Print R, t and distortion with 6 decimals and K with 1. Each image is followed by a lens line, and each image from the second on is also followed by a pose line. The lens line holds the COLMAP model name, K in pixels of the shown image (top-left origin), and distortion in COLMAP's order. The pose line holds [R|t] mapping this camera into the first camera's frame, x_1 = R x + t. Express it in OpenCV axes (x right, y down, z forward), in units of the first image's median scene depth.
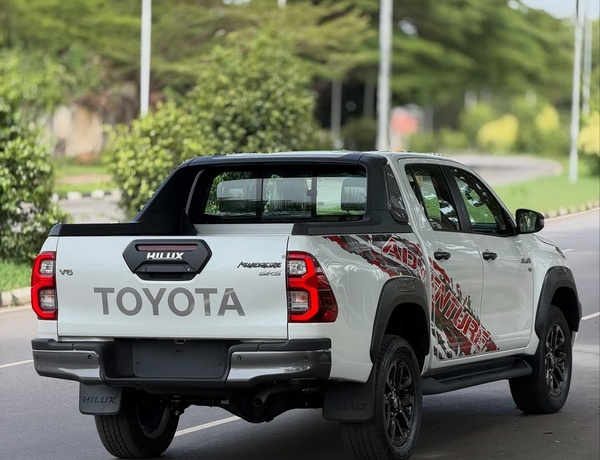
lens RADIAL K [[2521.3, 0, 300.0], [0, 2521.3, 230.0], [0, 0, 1]] dist [0.045247, -1.129663]
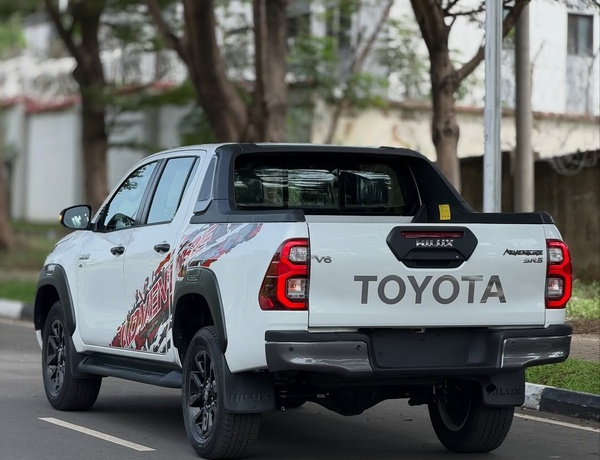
lens RADIAL K [[2521.3, 0, 300.0], [0, 2521.3, 230.0], [0, 0, 1]] dist [0.045247, -1.129663]
pose [[0.719564, 0.012499, 0.694314, -0.775669], [-0.004113, 0.999897, -0.013738, 0.018911], [-0.694414, 0.007030, 0.719541, 0.326058]]
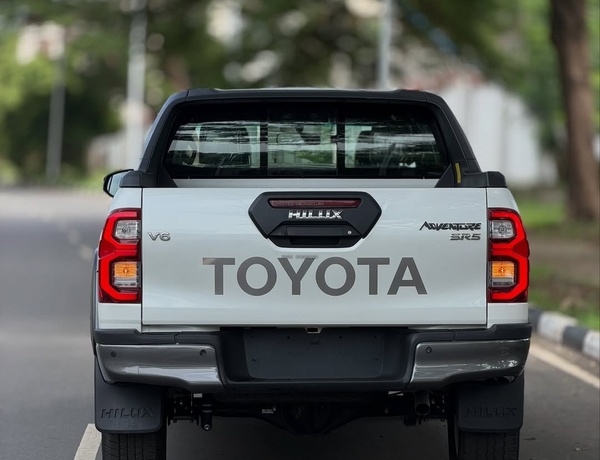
lens RADIAL K [[2521.3, 0, 300.0], [0, 2521.3, 230.0], [0, 0, 1]] dist [0.045247, -1.129663]
pose [[0.914260, 0.002816, 0.405119, -0.355748], [-0.003052, 0.999995, -0.000063, 0.014965], [-0.405117, -0.001179, 0.914264, 0.327644]]
